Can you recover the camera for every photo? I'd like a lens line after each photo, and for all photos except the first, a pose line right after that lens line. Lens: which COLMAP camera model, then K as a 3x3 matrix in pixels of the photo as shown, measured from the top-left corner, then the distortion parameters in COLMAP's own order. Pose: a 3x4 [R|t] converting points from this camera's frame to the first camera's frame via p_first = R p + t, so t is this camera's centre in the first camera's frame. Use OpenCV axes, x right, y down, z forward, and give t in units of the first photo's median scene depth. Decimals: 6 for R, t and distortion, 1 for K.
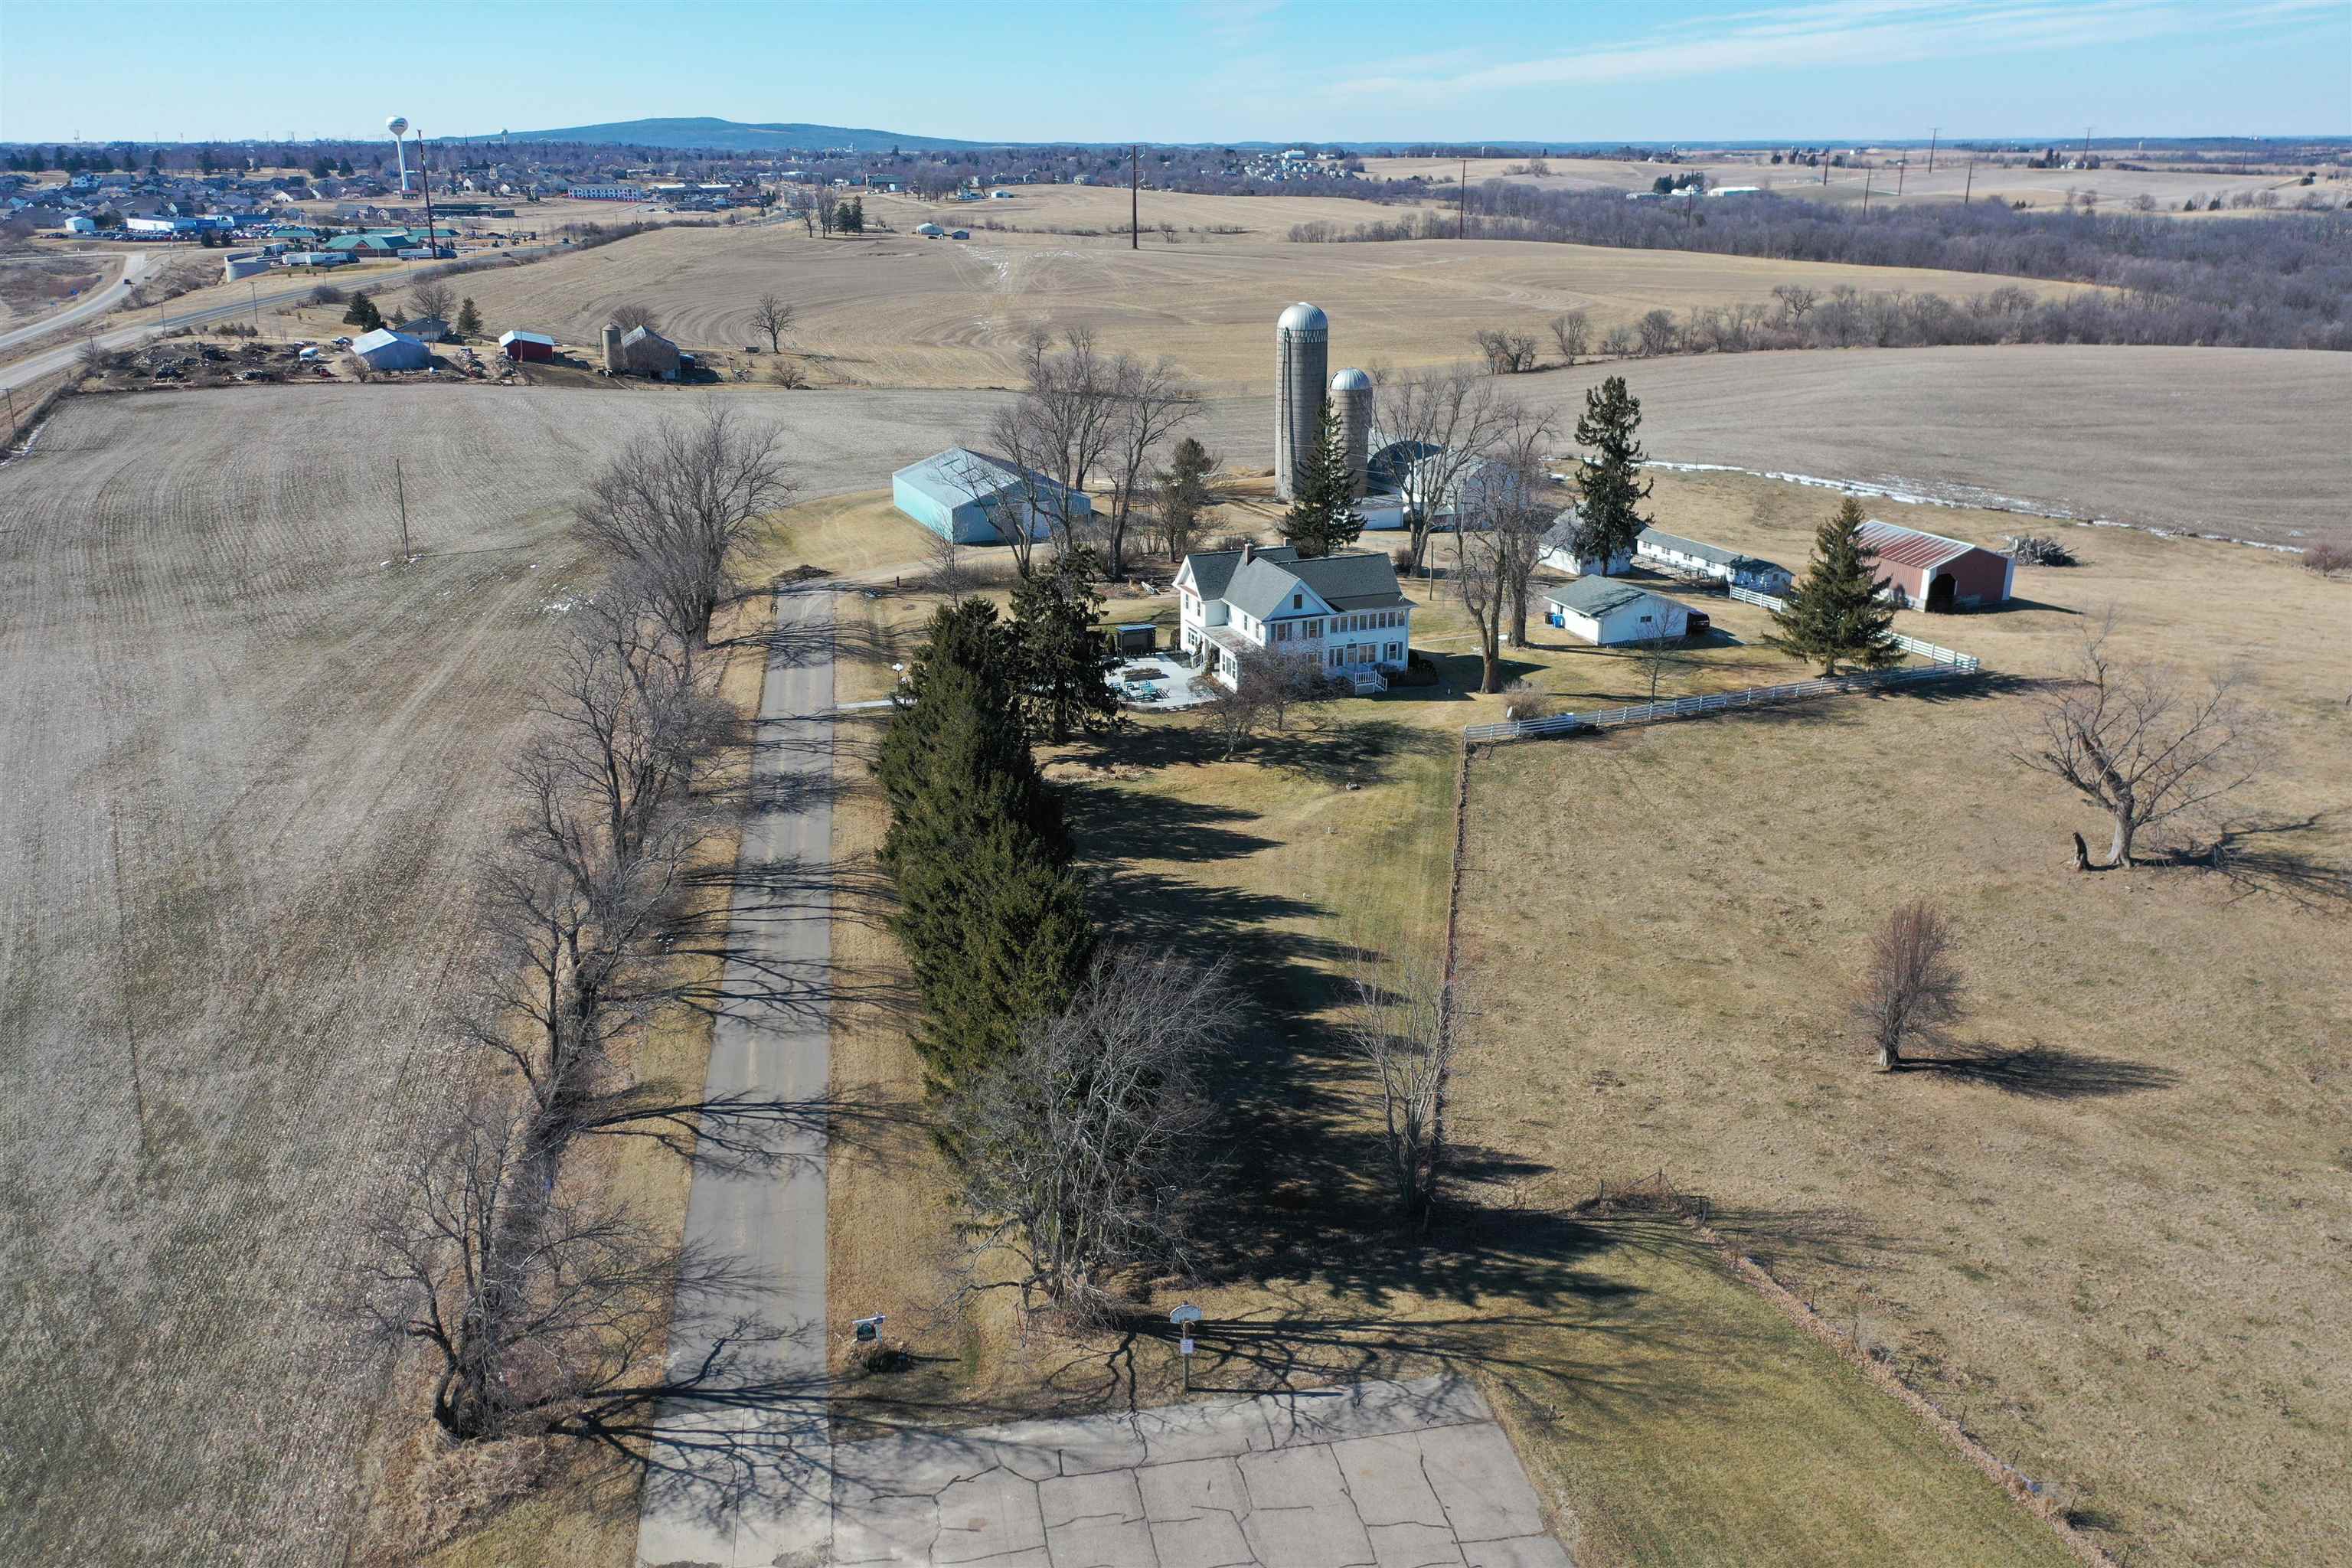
lens RADIAL K [[1860.4, 0, 1172.0], [0, 1860.4, 778.6], [0, 0, 1]] dist [0.005915, 0.013852]
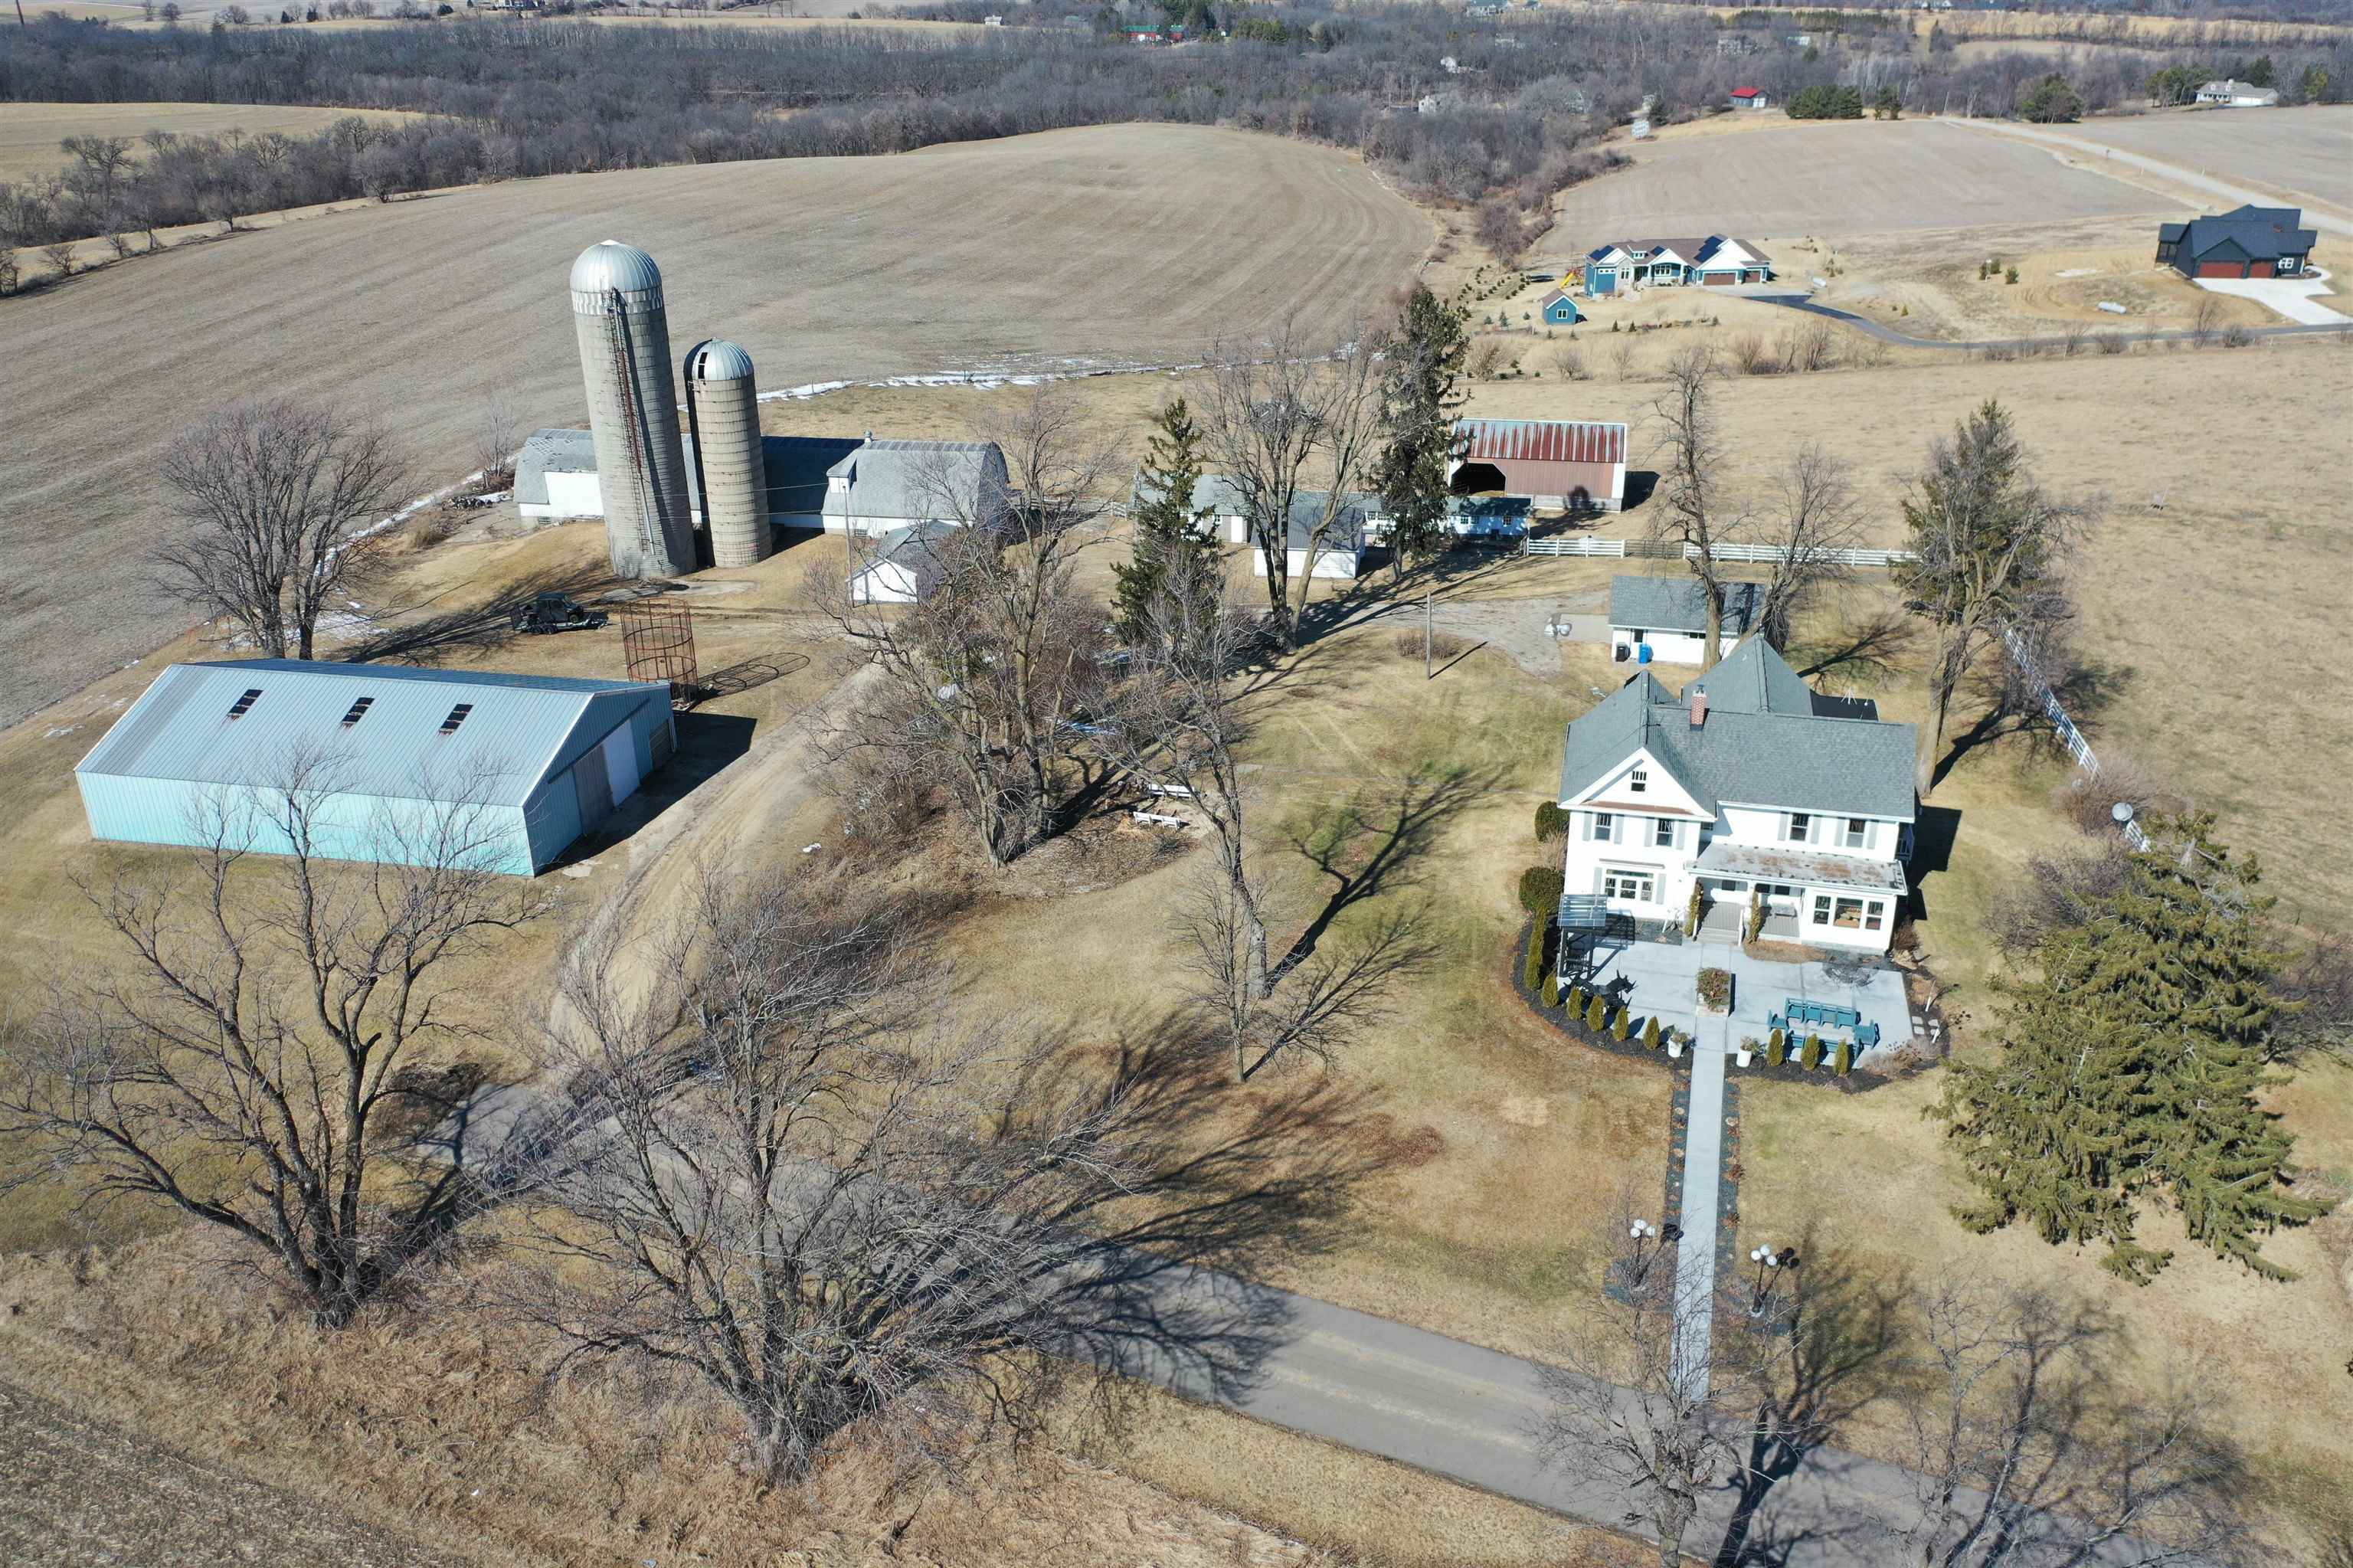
lens RADIAL K [[1885.8, 0, 1174.9], [0, 1885.8, 753.3], [0, 0, 1]] dist [-0.003198, 0.042325]
pose [[0.565035, -0.335046, 0.753976, -0.665913], [0.279342, 0.937552, 0.207280, -0.374294], [-0.776340, 0.093496, 0.623342, 1.077050]]
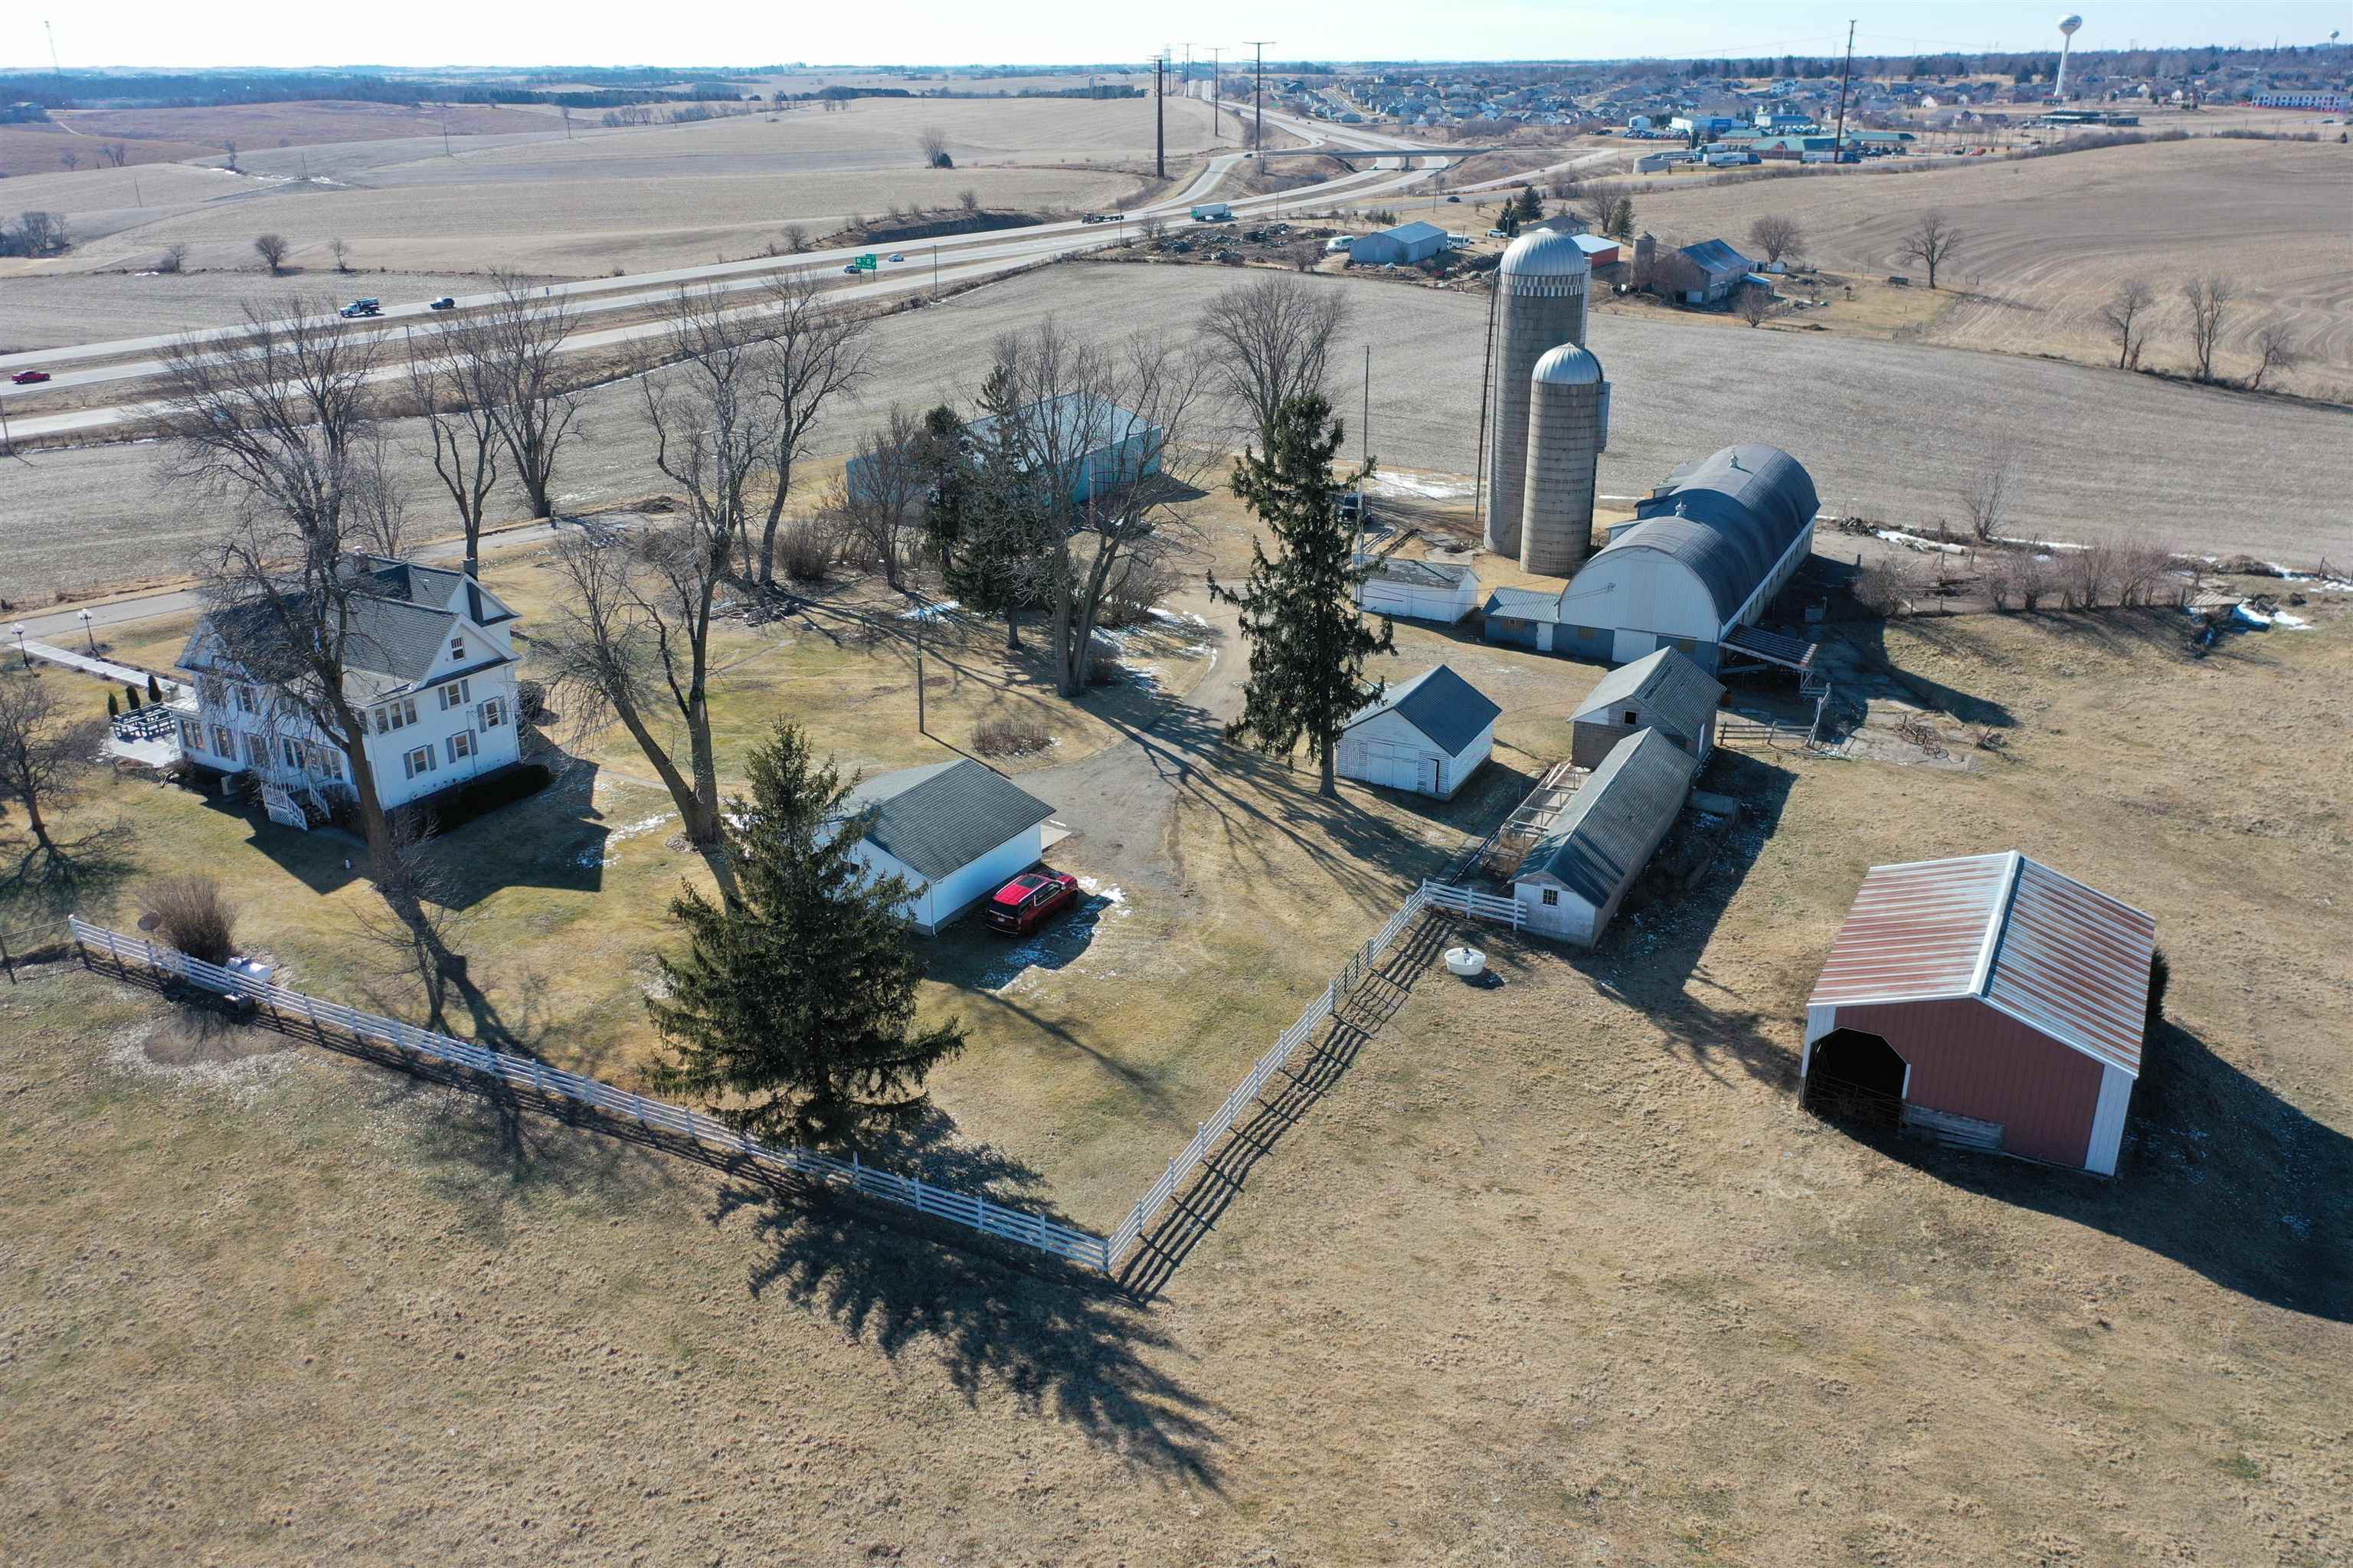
lens RADIAL K [[1858.3, 0, 1173.5], [0, 1858.3, 775.6], [0, 0, 1]] dist [0.005929, 0.012981]
pose [[0.631453, 0.278140, -0.723813, 0.989145], [-0.249010, 0.956749, 0.150415, -0.306695], [0.734344, 0.085257, 0.673402, 1.087728]]
